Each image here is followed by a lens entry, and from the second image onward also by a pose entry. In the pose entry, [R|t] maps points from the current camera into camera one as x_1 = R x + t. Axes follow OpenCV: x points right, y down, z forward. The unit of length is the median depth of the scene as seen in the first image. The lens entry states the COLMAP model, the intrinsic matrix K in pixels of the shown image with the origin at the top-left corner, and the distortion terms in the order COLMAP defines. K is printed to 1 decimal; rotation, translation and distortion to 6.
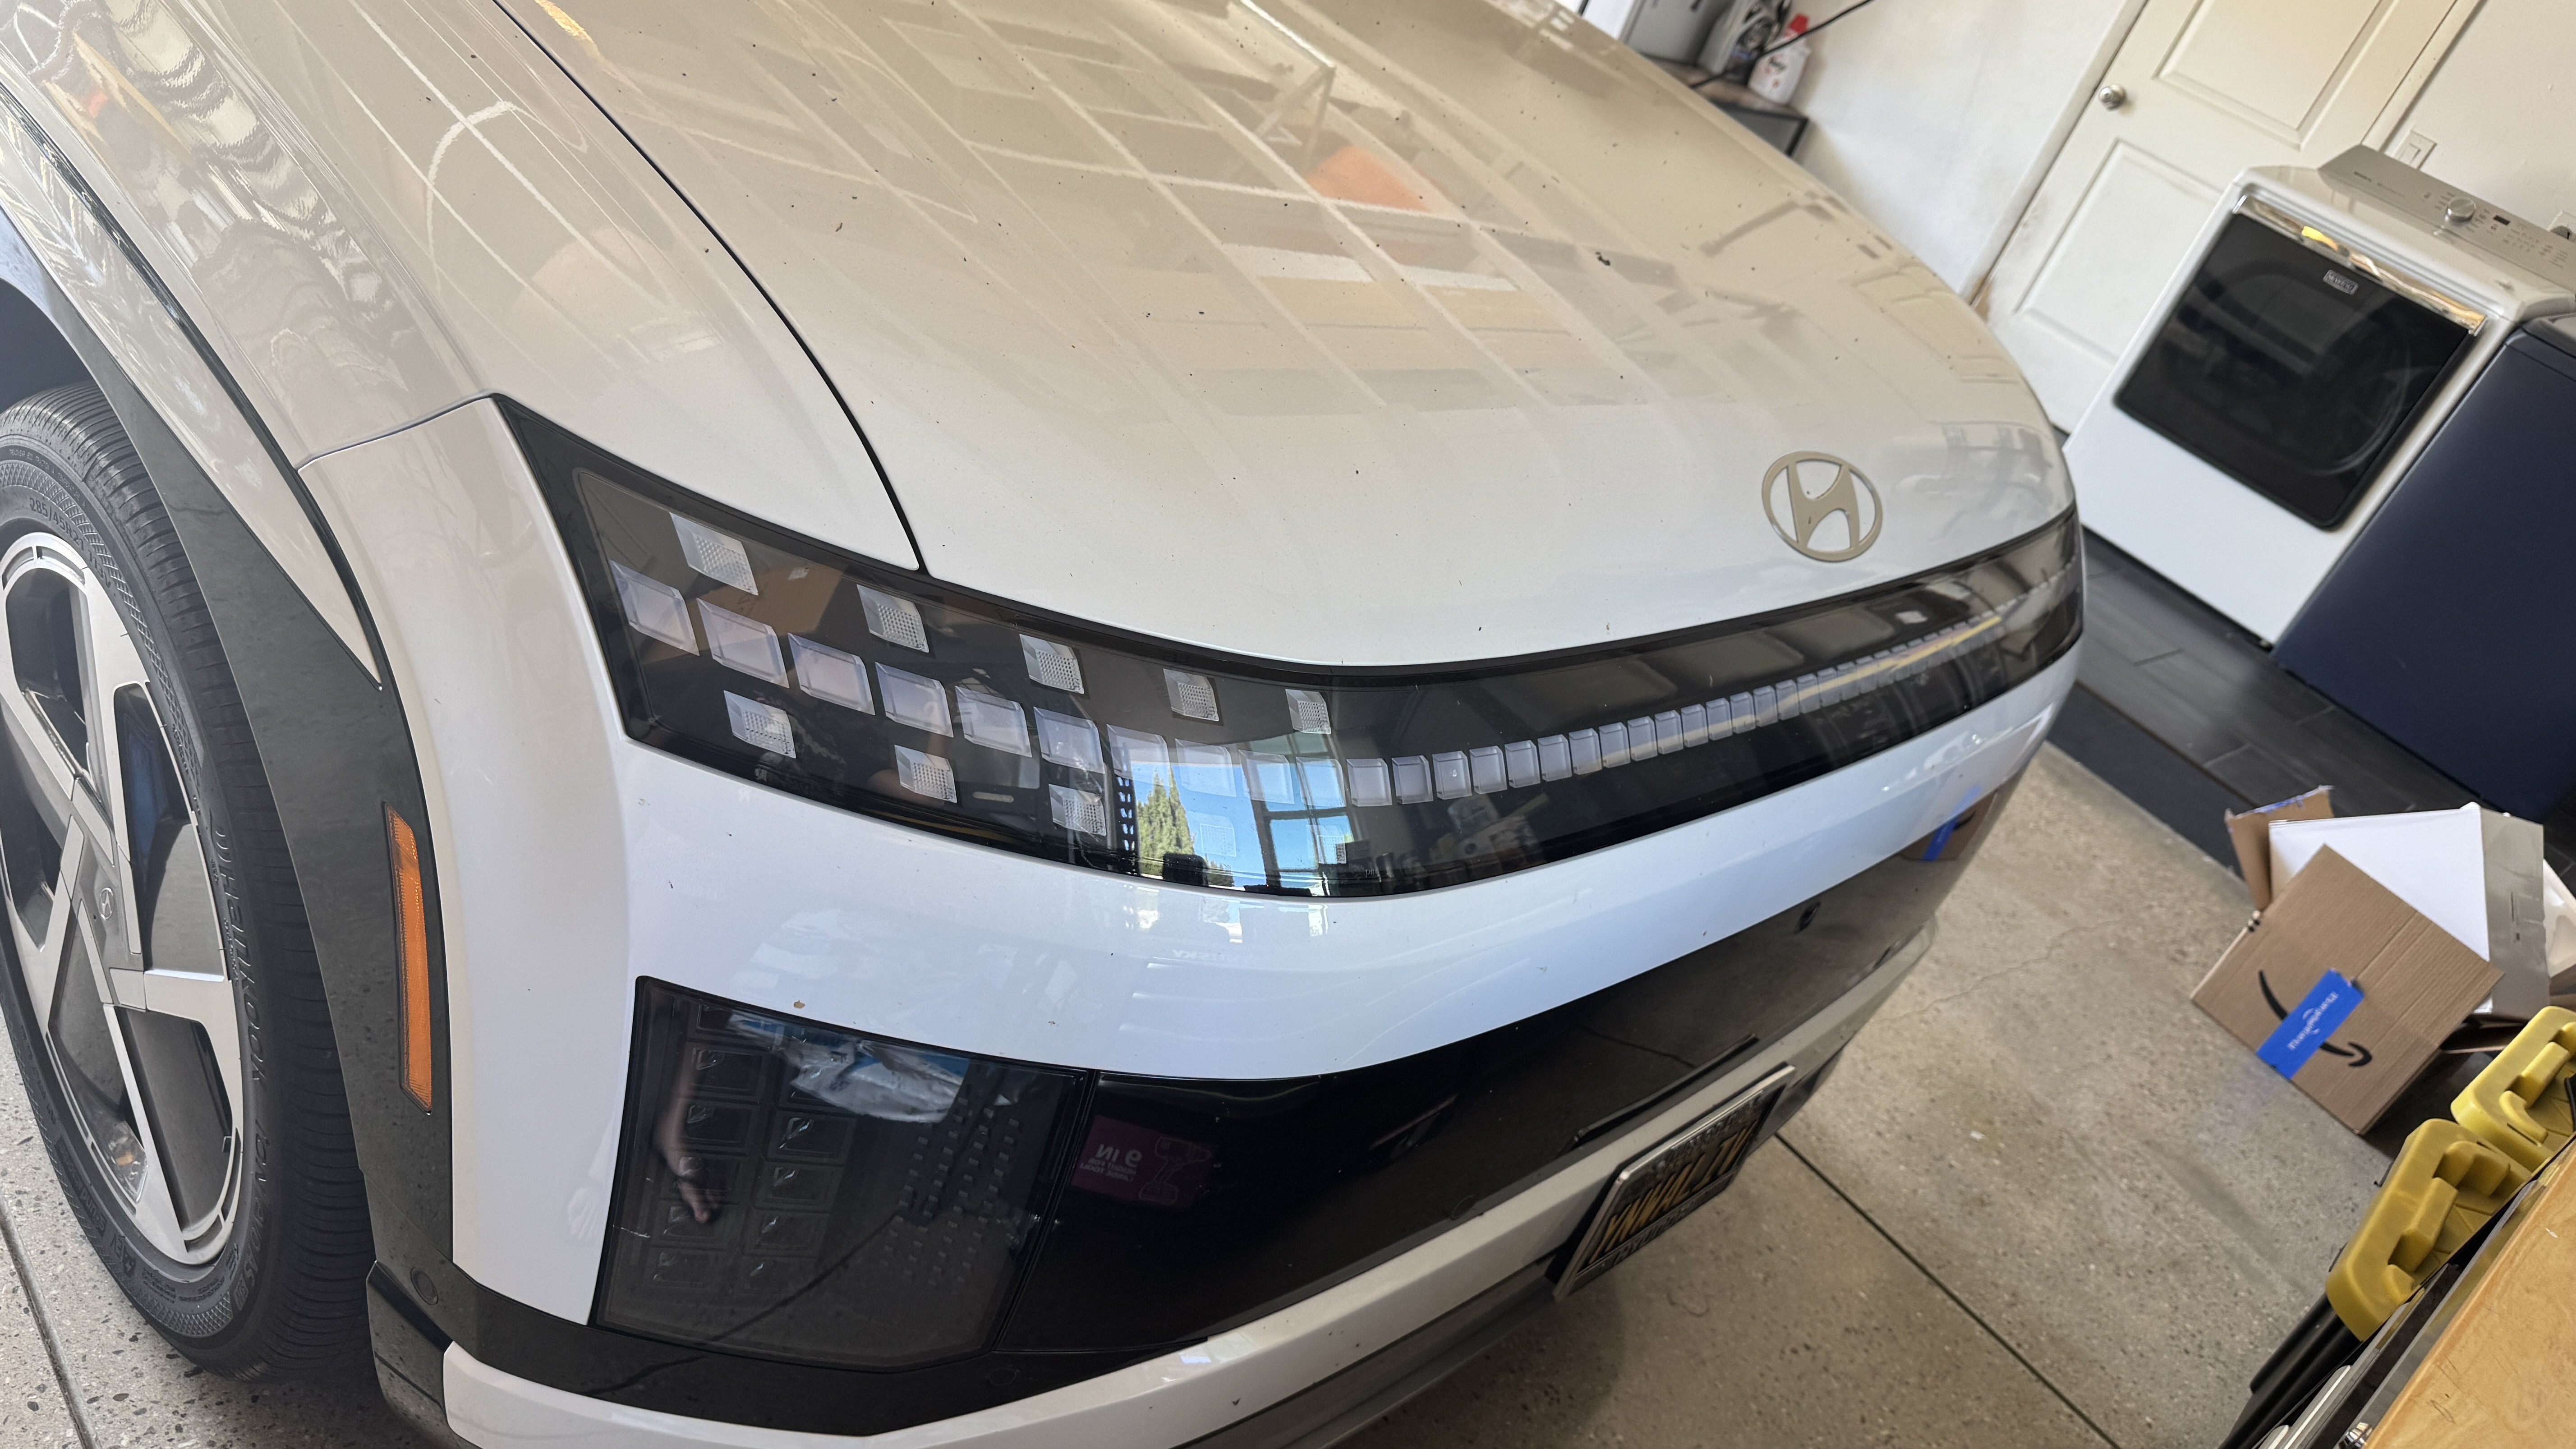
lens RADIAL K [[1885.5, 0, 1288.0], [0, 1885.5, 724.5], [0, 0, 1]] dist [0.038346, -0.007478]
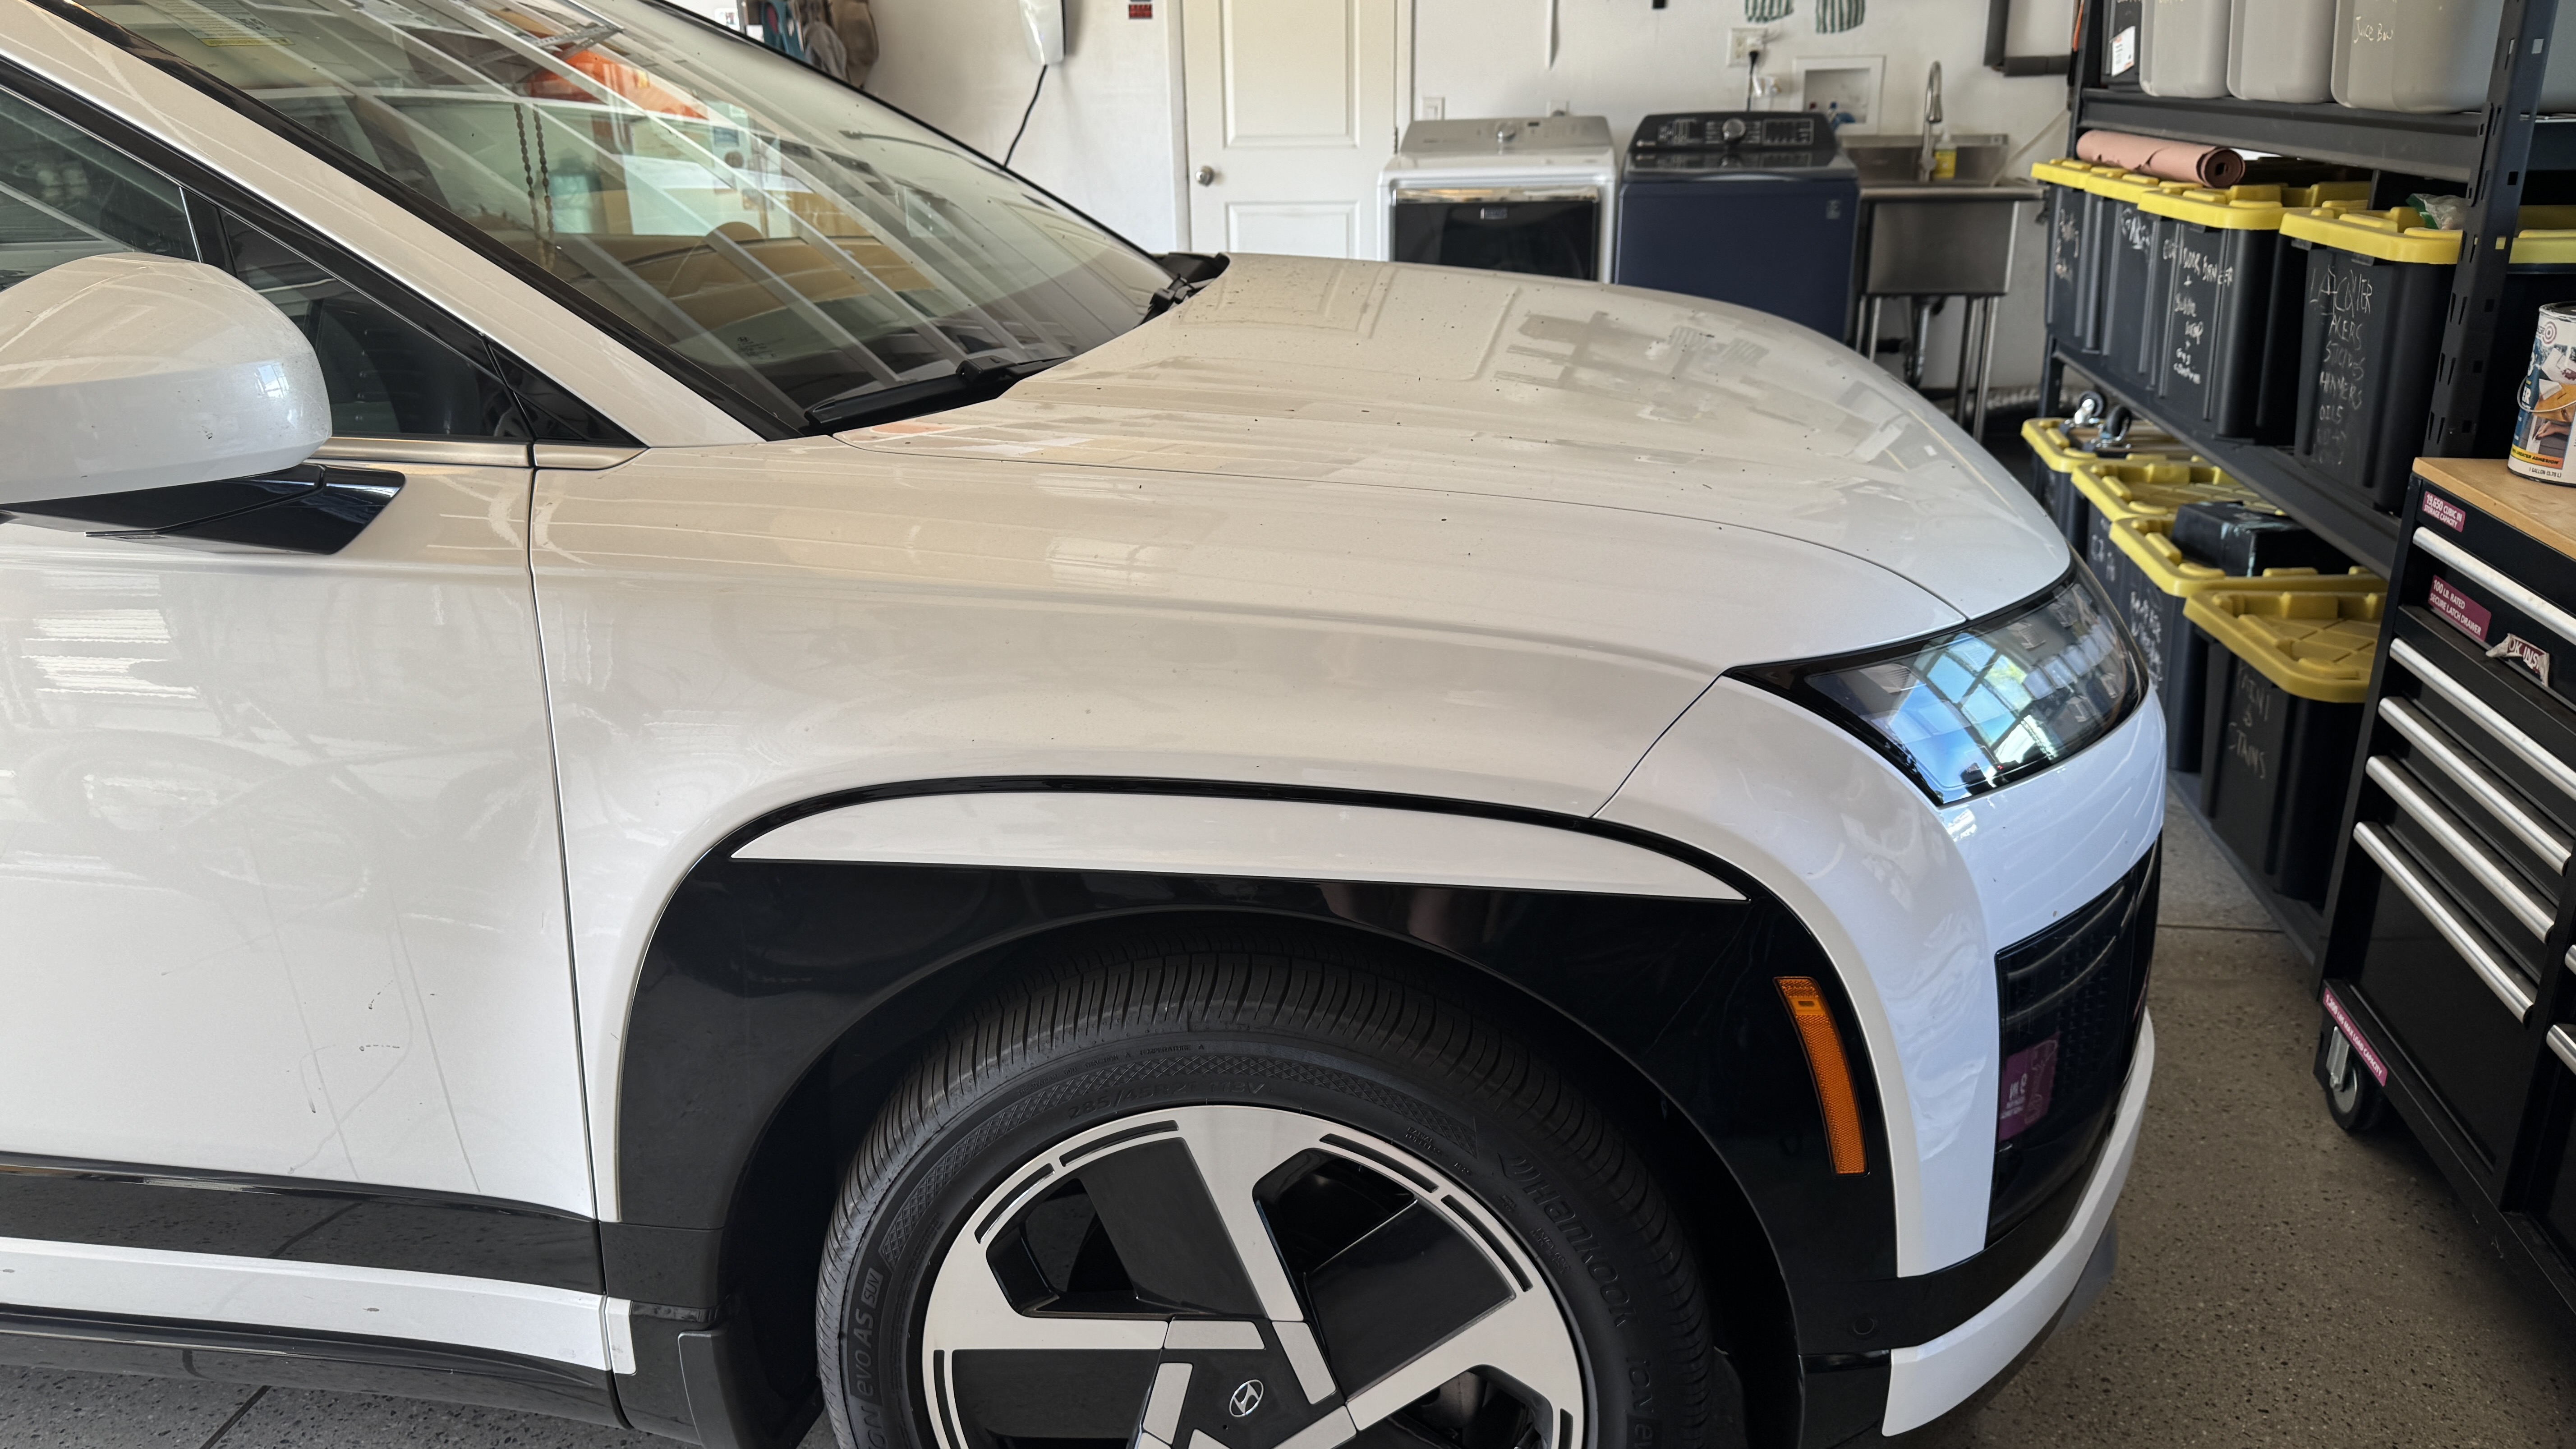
lens RADIAL K [[1885.5, 0, 1288.0], [0, 1885.5, 724.5], [0, 0, 1]] dist [0.038346, -0.007478]
pose [[0.727864, -0.544360, 0.416998, -0.835611], [0.583429, 0.811152, 0.040531, -0.257256], [-0.360312, 0.213787, 0.908003, -0.111515]]
